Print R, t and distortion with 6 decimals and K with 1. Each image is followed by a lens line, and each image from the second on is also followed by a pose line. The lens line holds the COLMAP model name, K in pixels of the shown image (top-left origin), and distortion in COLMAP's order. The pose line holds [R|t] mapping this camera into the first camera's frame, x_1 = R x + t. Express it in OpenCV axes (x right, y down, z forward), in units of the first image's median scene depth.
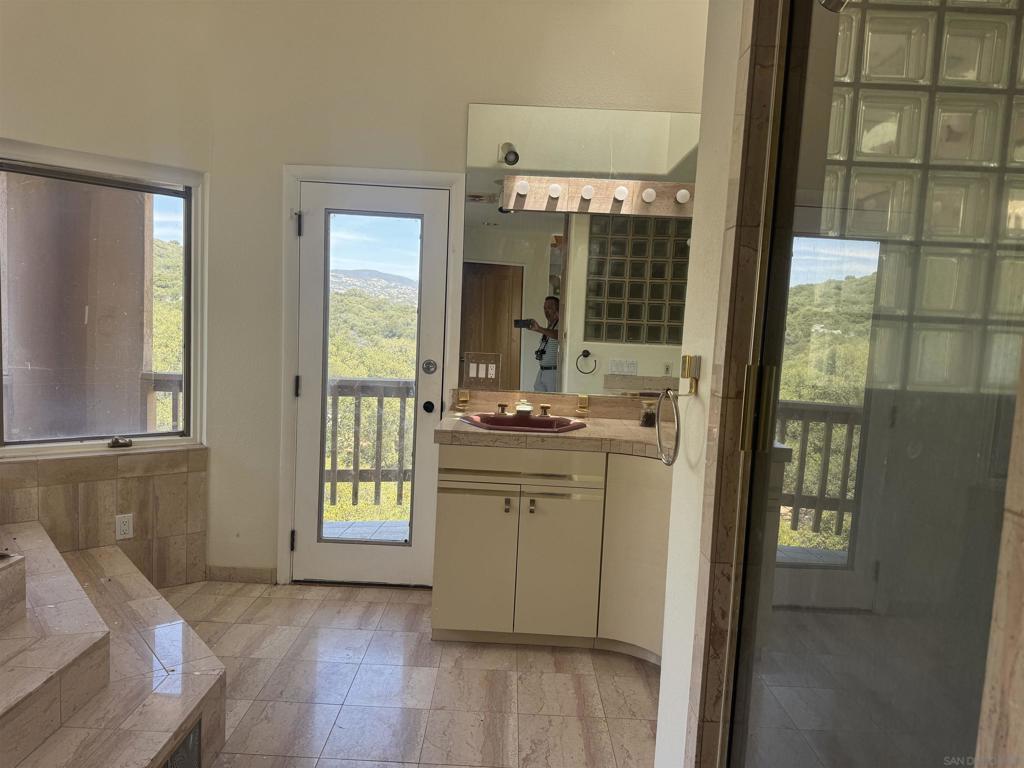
lens RADIAL K [[737.8, 0, 521.7], [0, 737.8, 383.6], [0, 0, 1]] dist [0.032241, -0.041131]
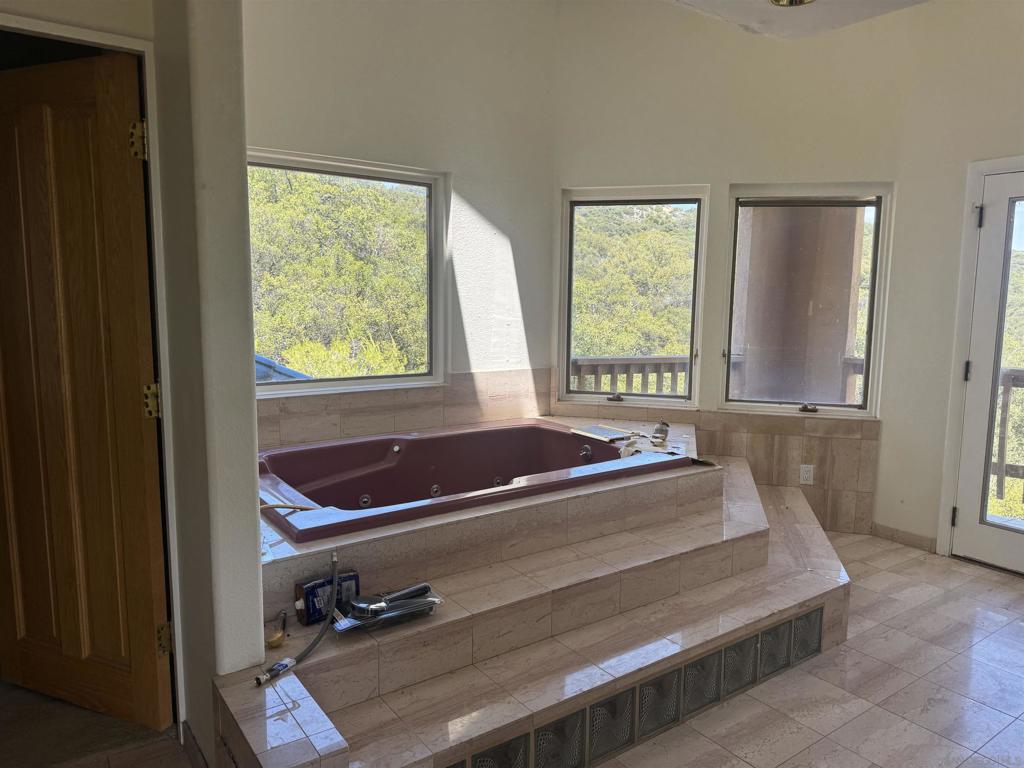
lens RADIAL K [[722.2, 0, 498.5], [0, 722.2, 385.4], [0, 0, 1]] dist [0.079007, -0.105046]
pose [[0.571423, 0.065384, -0.818047, 0.172370], [-0.057001, 0.997576, 0.039917, 0.020638], [0.818674, 0.023820, 0.573765, -0.148306]]
